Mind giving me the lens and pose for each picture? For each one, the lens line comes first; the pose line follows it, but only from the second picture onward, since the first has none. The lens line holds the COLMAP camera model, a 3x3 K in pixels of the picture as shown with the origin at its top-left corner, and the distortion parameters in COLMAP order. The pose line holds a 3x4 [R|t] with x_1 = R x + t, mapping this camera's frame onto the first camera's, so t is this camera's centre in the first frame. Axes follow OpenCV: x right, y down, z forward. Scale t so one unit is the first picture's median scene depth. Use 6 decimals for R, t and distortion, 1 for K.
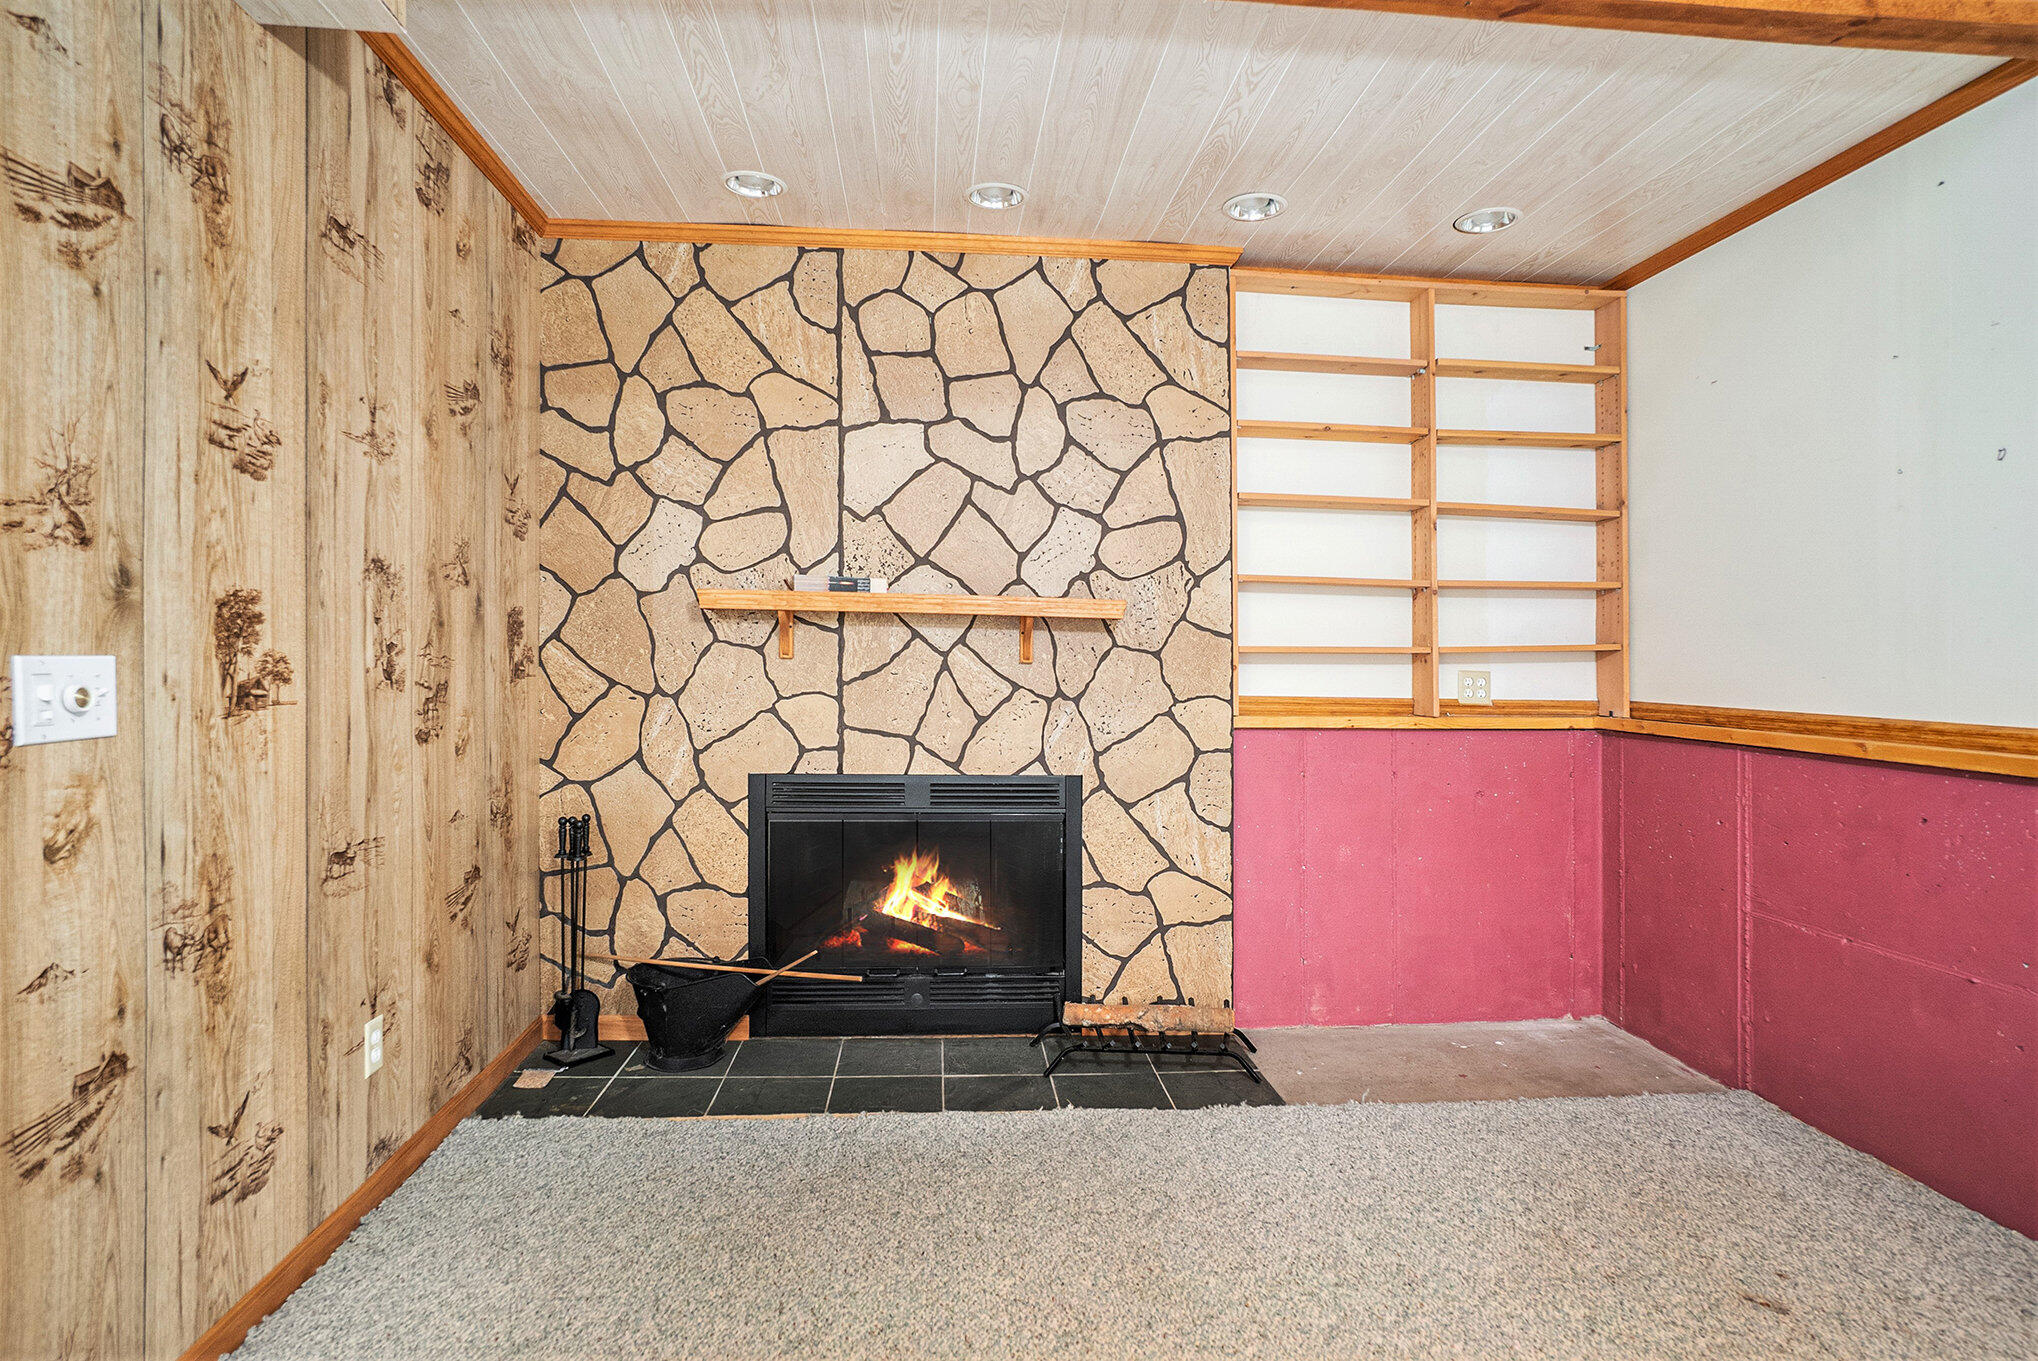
lens RADIAL K [[1071.0, 0, 1004.9], [0, 1071.0, 632.9], [0, 0, 1]] dist [-0.011416, 0.004811]
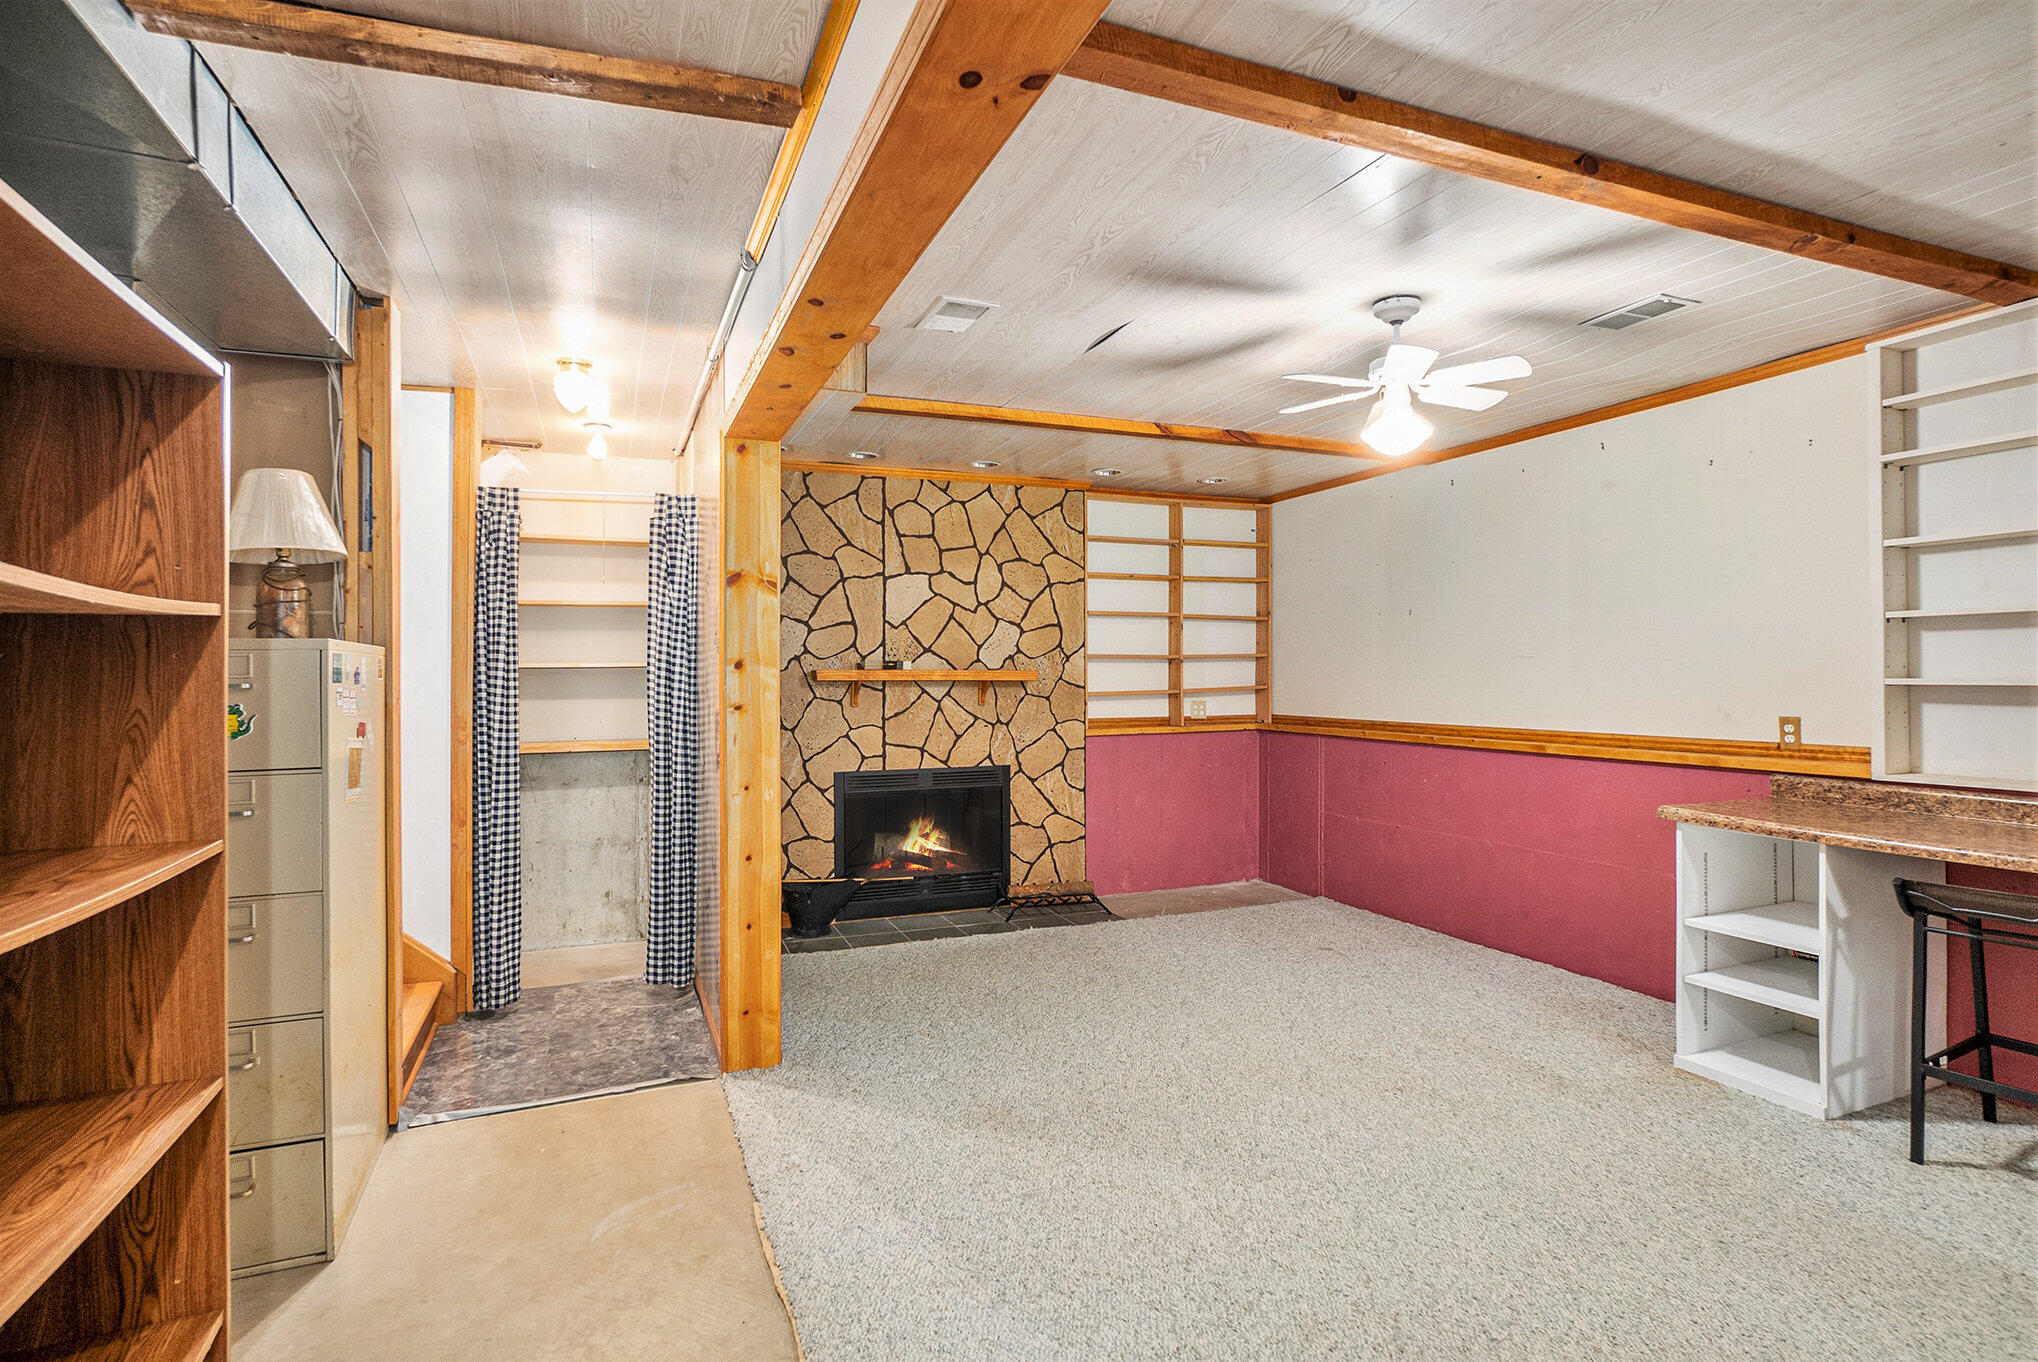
lens RADIAL K [[1005.5, 0, 1020.0], [0, 1005.5, 675.8], [0, 0, 1]] dist [0.000517, -0.000104]
pose [[0.953705, -0.019947, 0.300081, -0.429255], [0.009392, 0.999287, 0.036575, -0.083488], [-0.300597, -0.032063, 0.953212, -0.649671]]
